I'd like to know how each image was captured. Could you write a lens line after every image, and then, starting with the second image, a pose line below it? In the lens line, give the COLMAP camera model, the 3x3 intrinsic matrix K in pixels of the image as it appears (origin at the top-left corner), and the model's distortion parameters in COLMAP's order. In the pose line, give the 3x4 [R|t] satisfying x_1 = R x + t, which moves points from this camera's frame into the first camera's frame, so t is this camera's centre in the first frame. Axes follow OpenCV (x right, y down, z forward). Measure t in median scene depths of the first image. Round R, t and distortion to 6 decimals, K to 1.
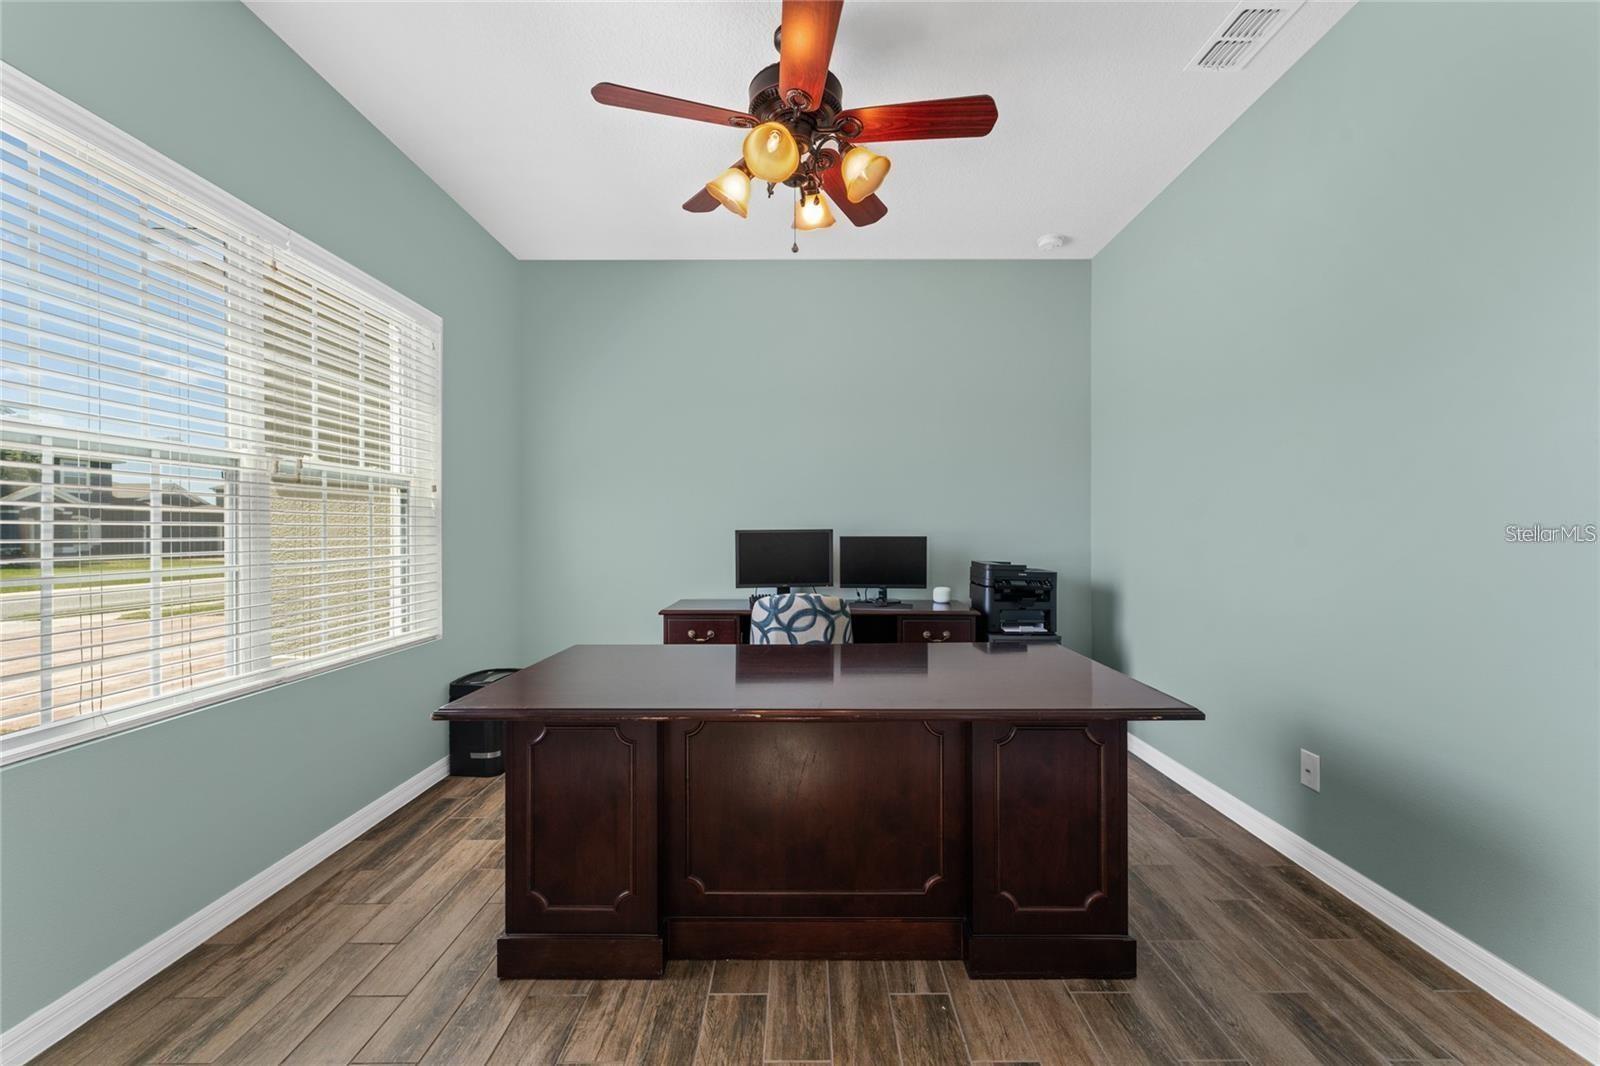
lens RADIAL K [[646.5, 0, 801.4], [0, 646.5, 532.2], [0, 0, 1]] dist [-0.000133, -0.000659]
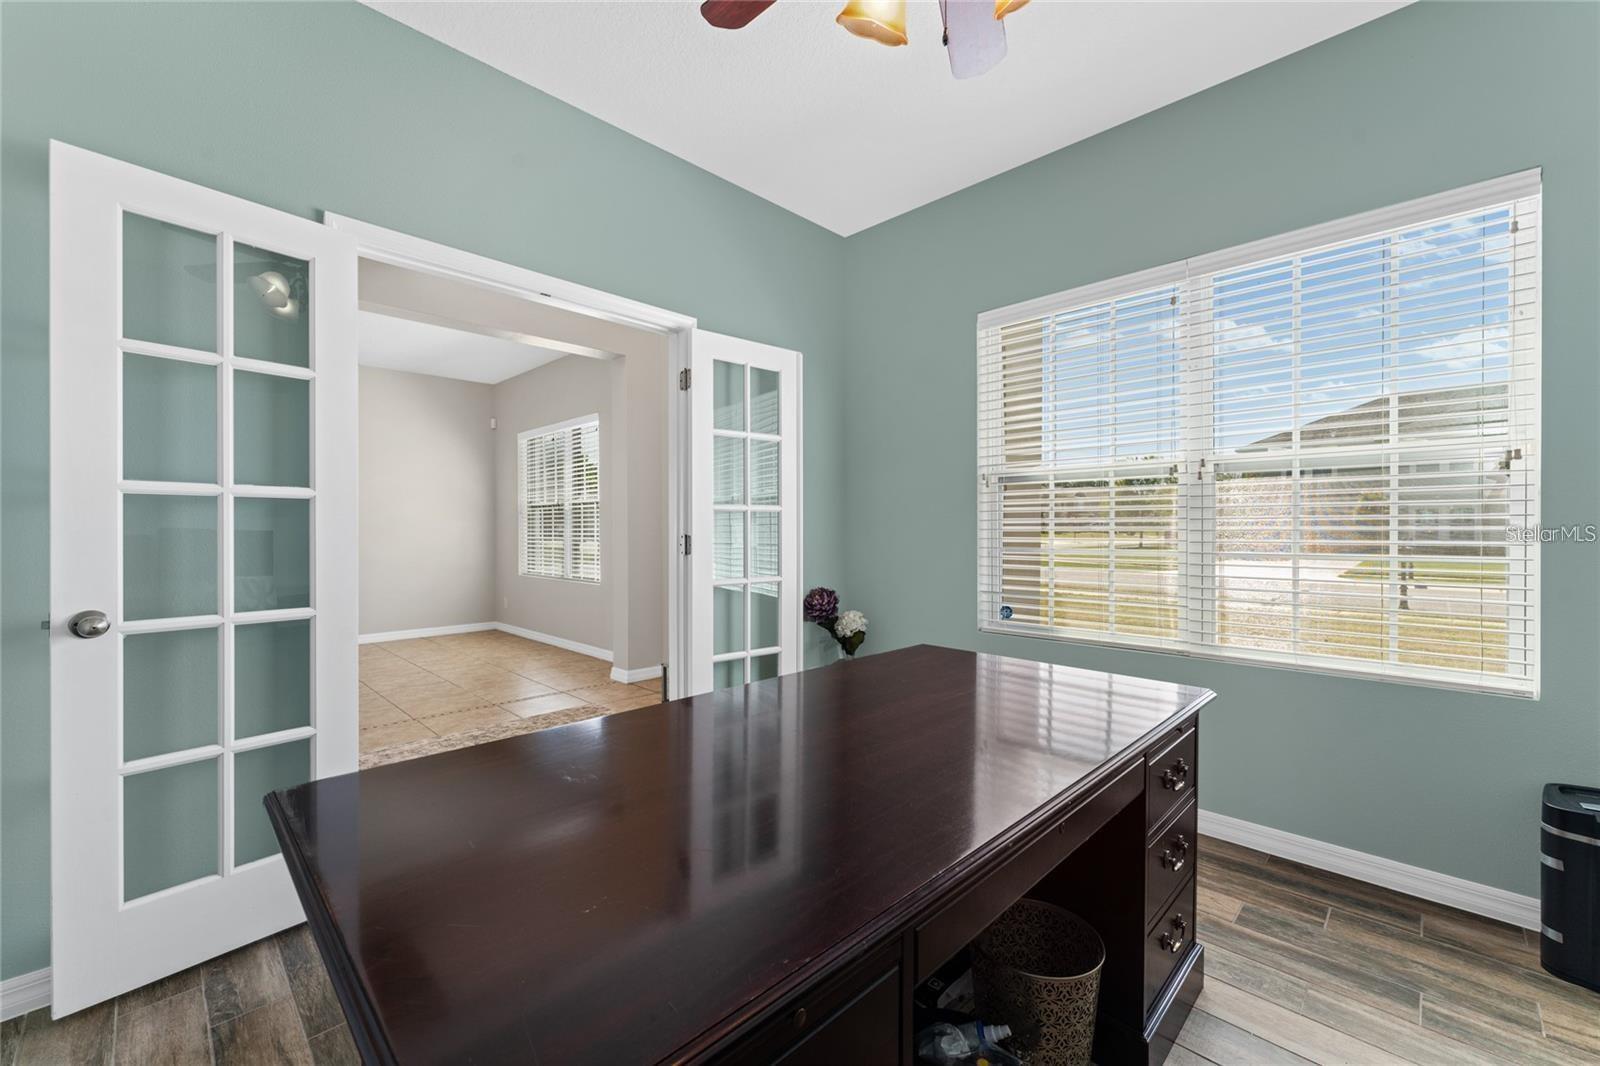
lens RADIAL K [[646.5, 0, 805.1], [0, 646.5, 533.4], [0, 0, 1]] dist [-0.000133, -0.000659]
pose [[-0.709595, 0.000477, -0.704610, 0.421843], [-0.001628, 0.999996, 0.002317, 0.015300], [0.704608, 0.002791, -0.709591, 1.159284]]
